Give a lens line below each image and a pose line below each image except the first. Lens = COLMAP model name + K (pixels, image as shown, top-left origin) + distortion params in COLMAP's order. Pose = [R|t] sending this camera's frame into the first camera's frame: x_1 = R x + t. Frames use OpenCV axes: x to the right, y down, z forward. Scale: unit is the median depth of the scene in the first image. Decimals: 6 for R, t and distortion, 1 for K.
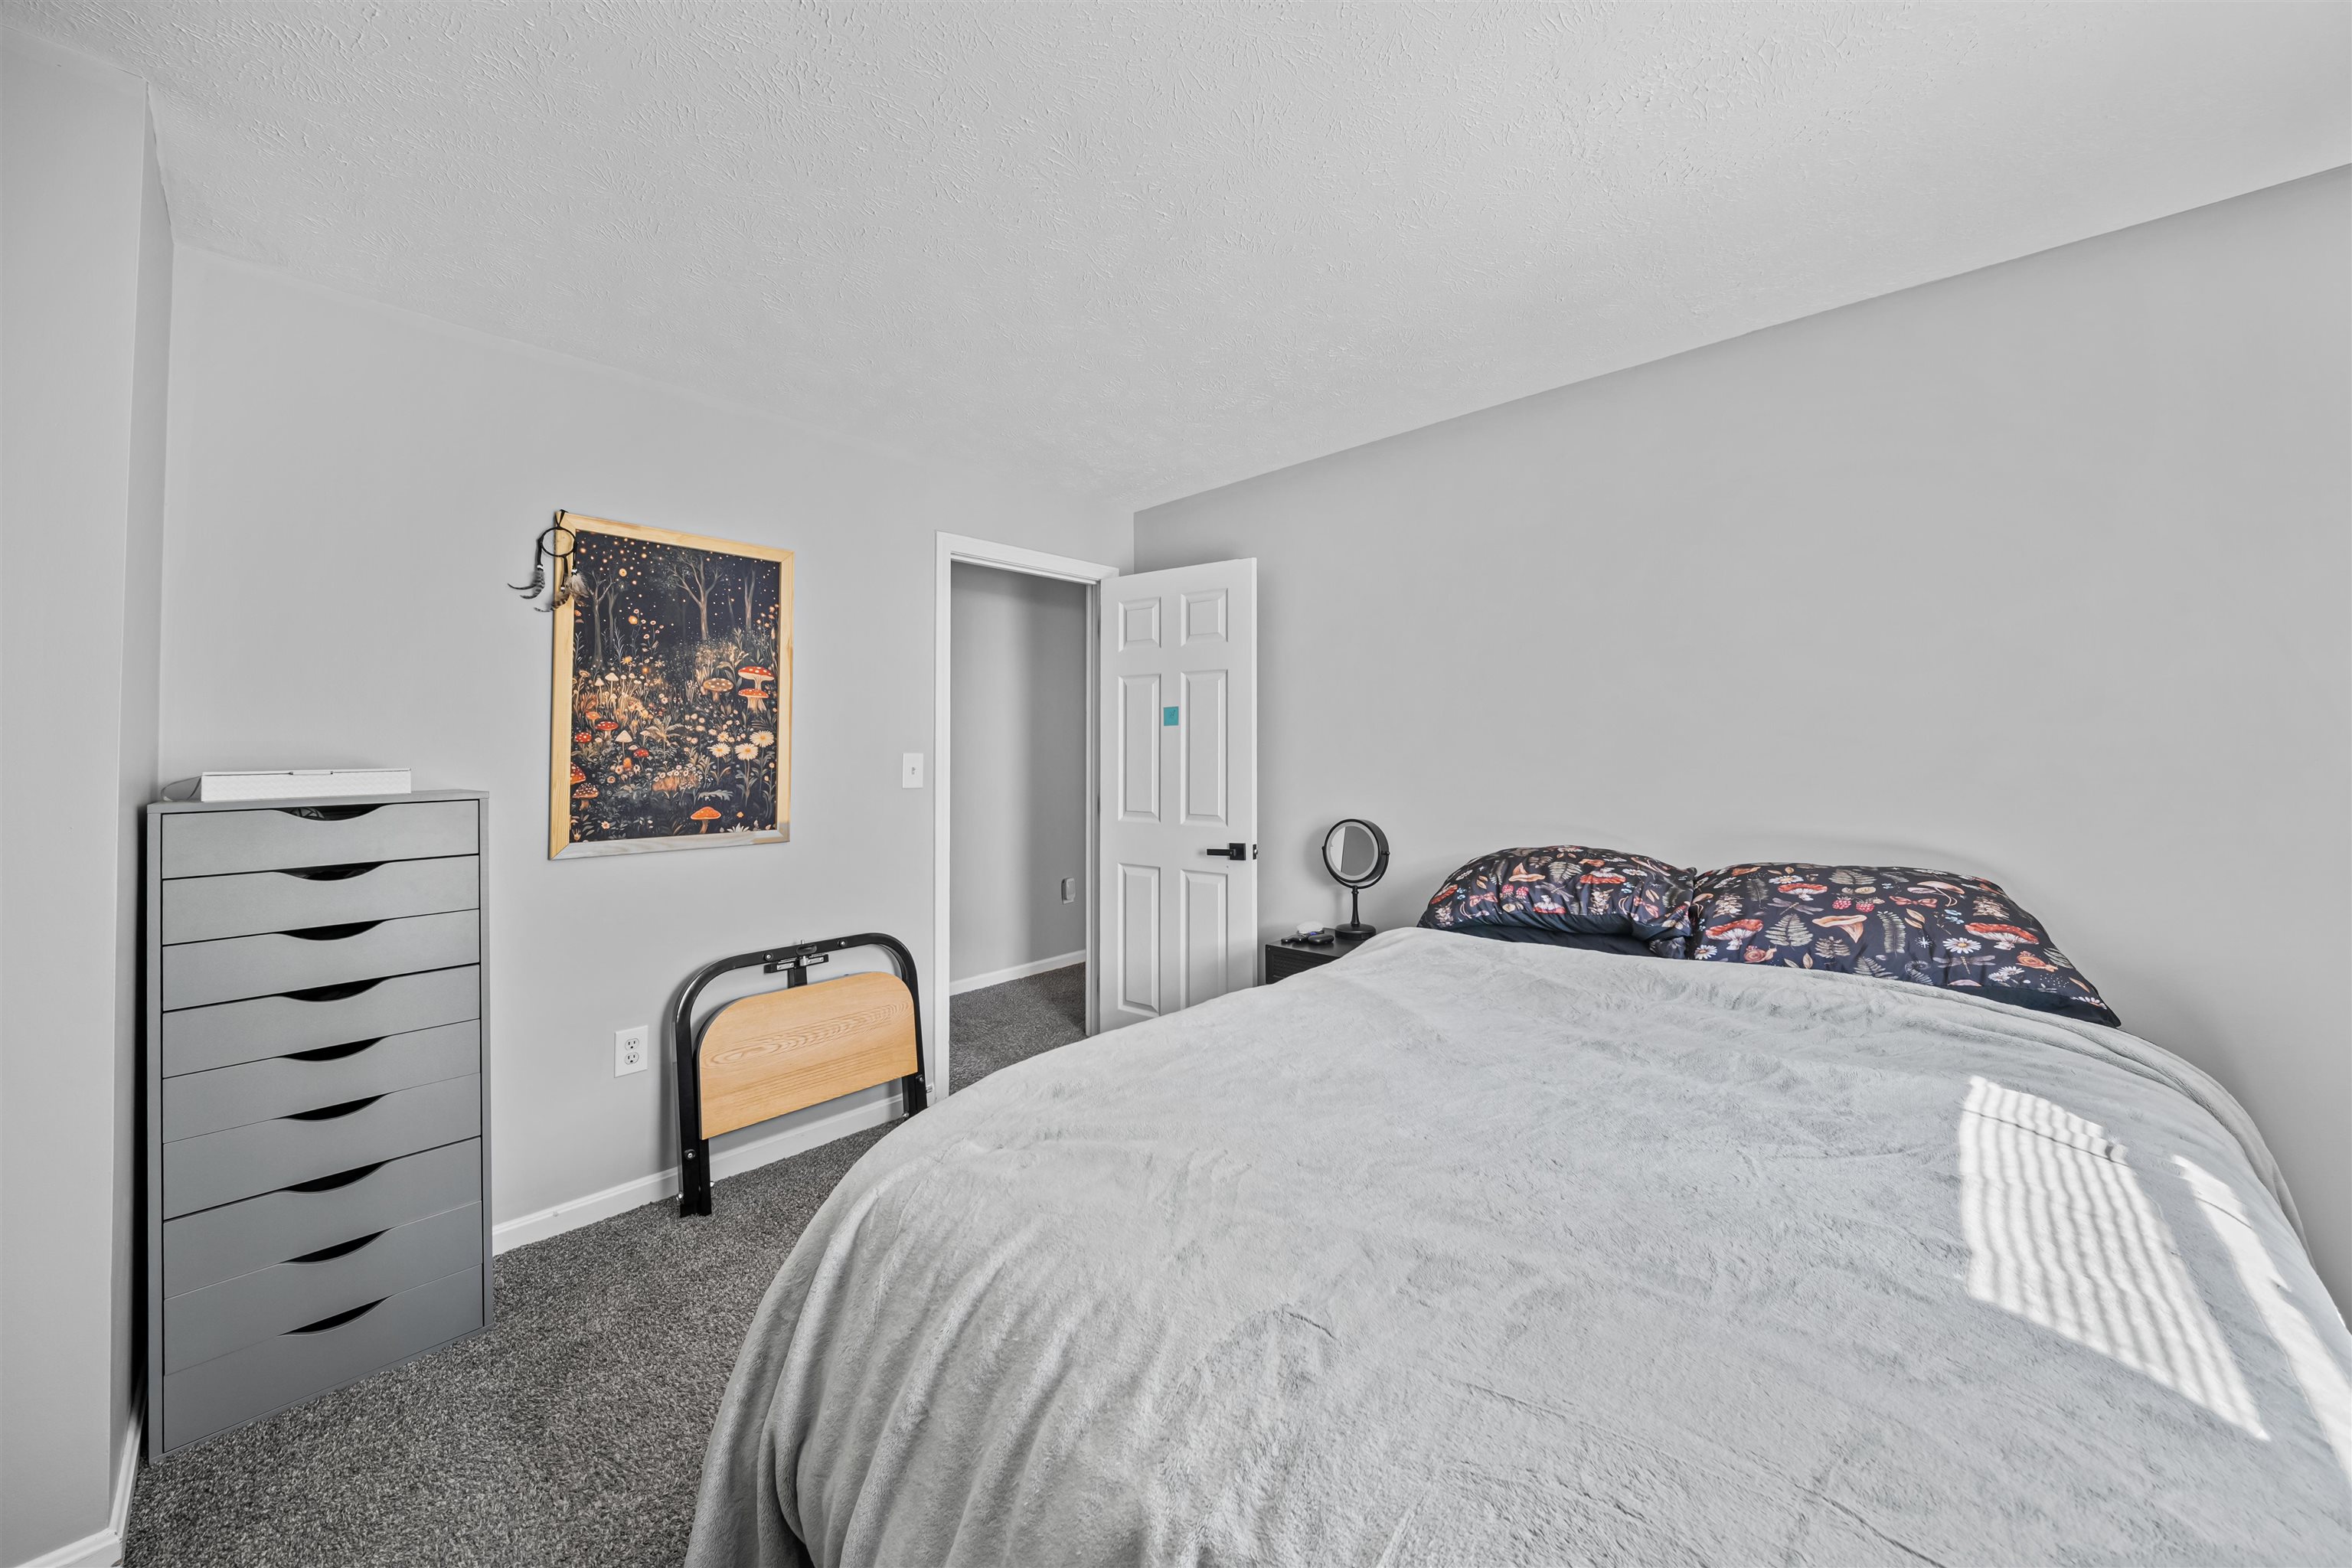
lens RADIAL K [[833.9, 0, 1233.5], [0, 833.9, 731.5], [0, 0, 1]] dist [-0.002864, -0.001549]
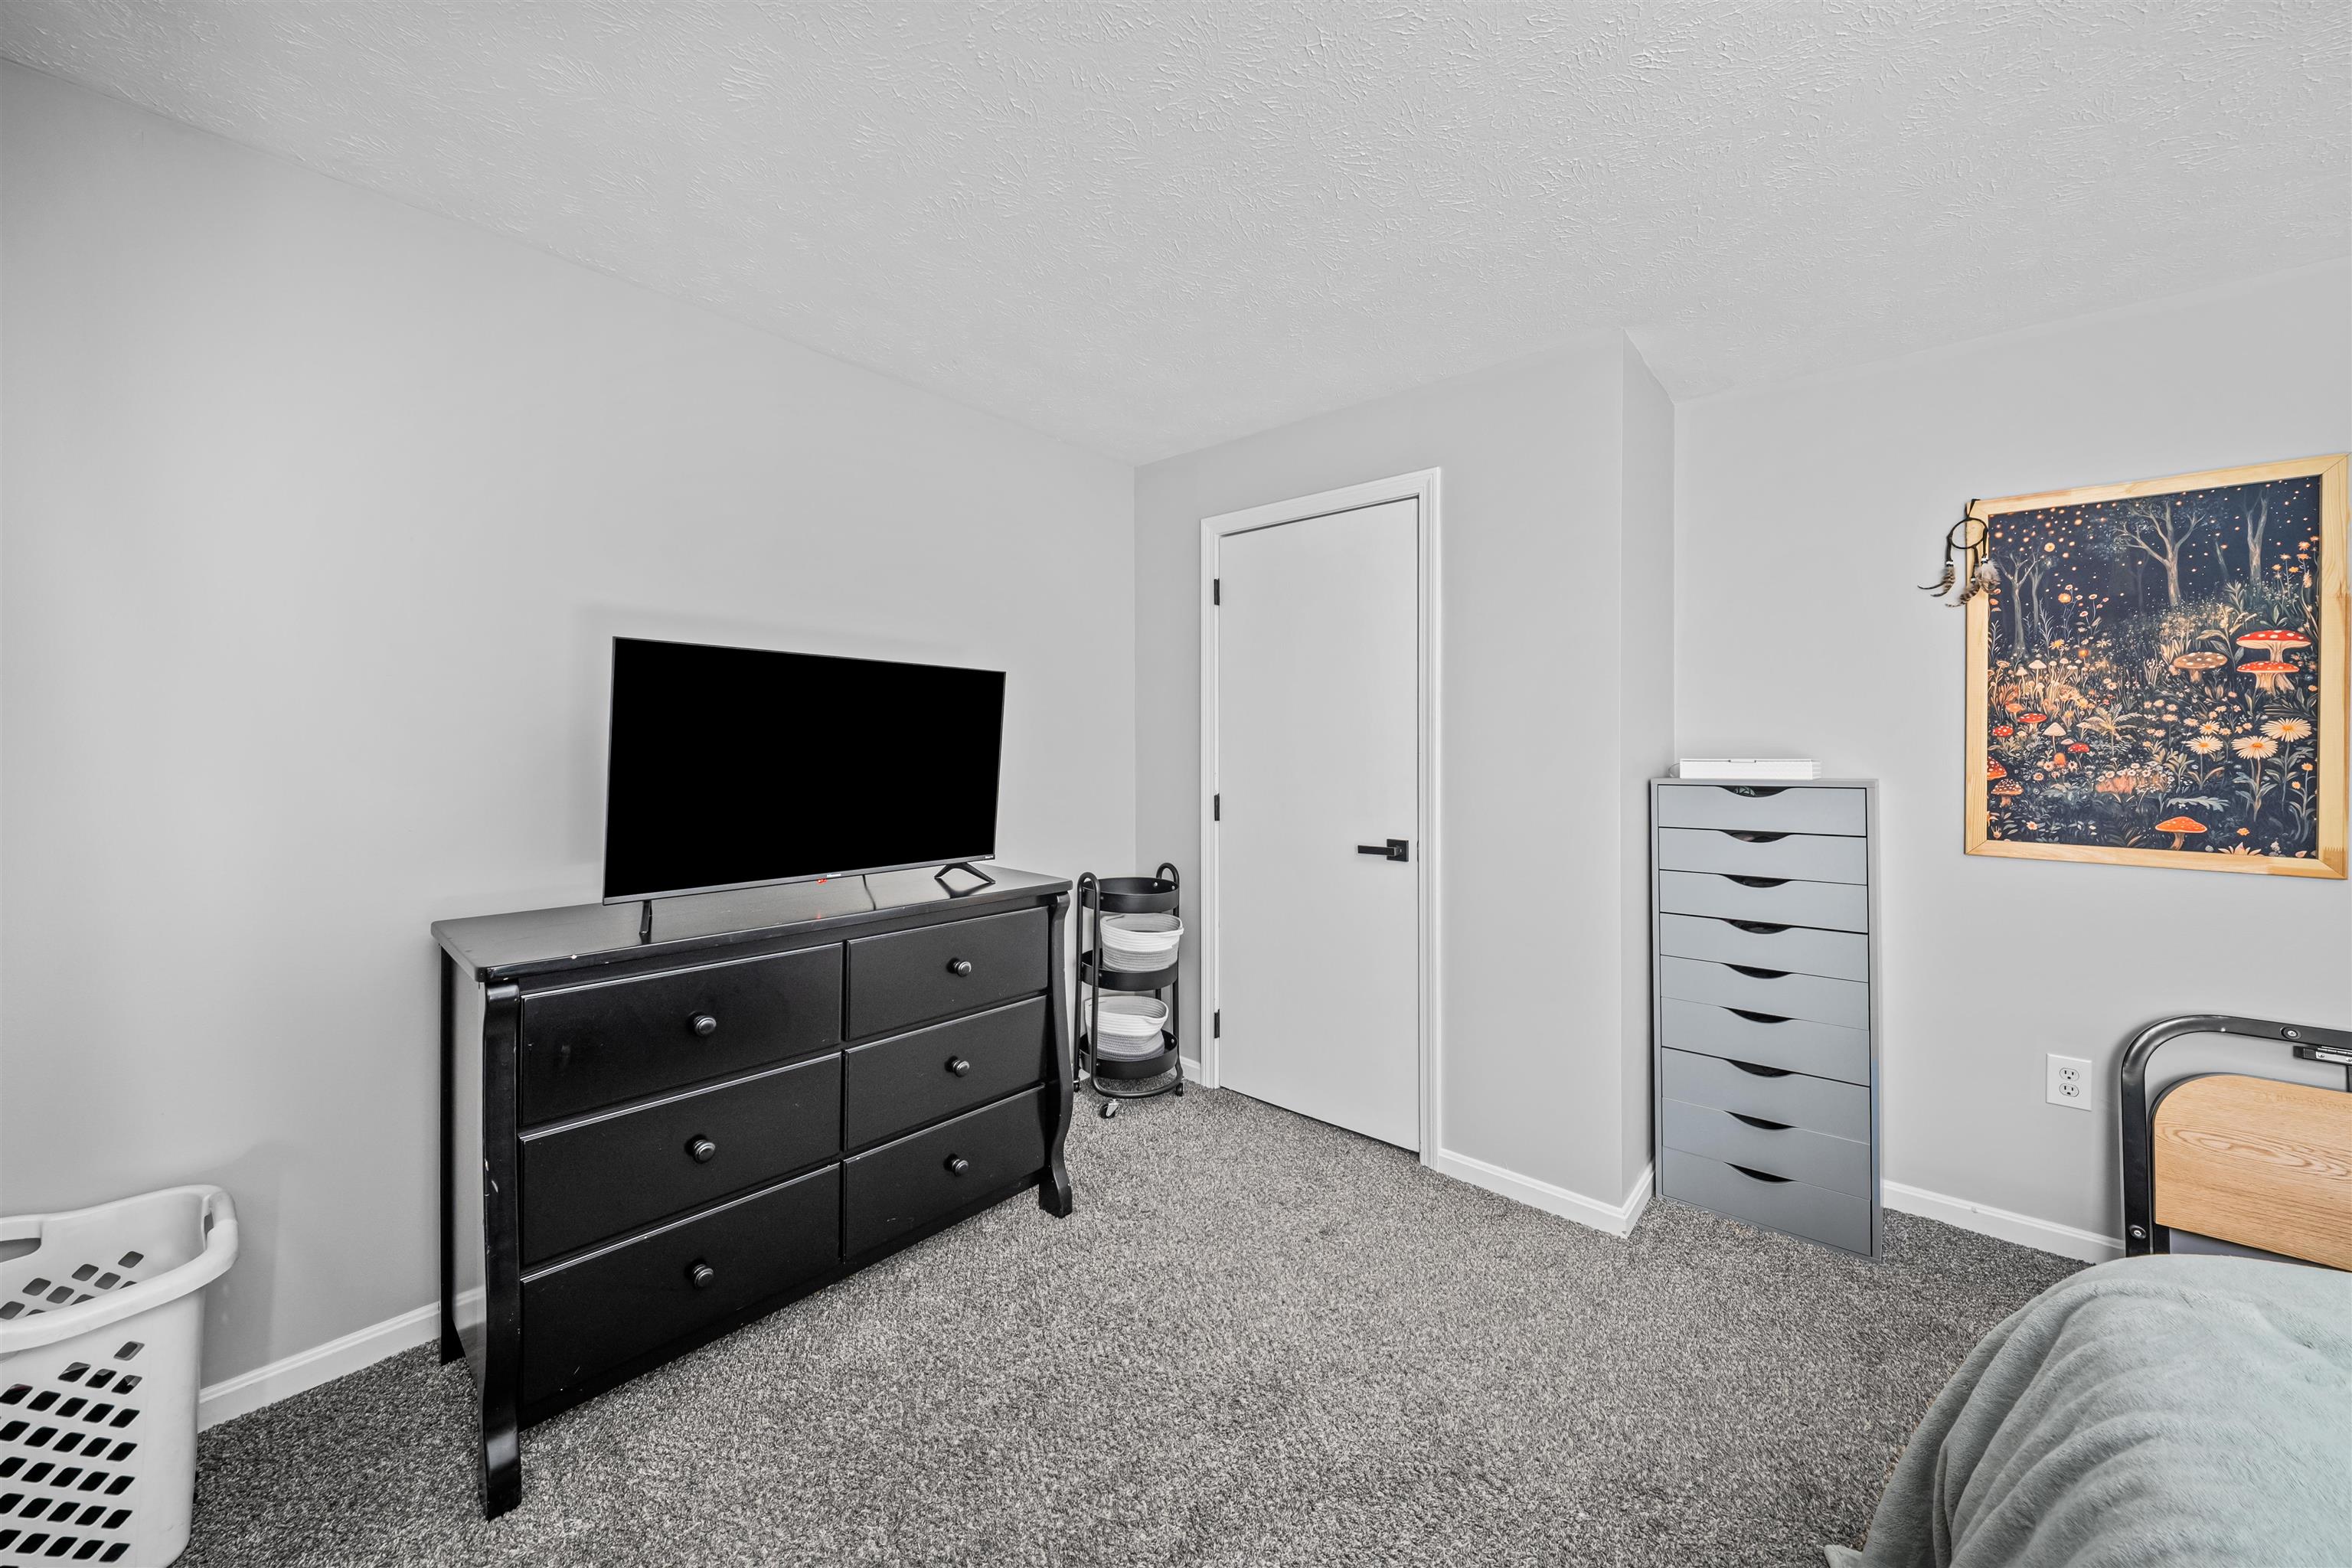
lens RADIAL K [[833.9, 0, 1189.2], [0, 833.9, 743.8], [0, 0, 1]] dist [-0.002864, -0.001549]
pose [[0.036559, 0.004471, -0.999322, 0.127883], [0.019820, 0.999790, 0.005198, -0.001694], [0.999135, -0.019997, 0.036463, 0.032734]]
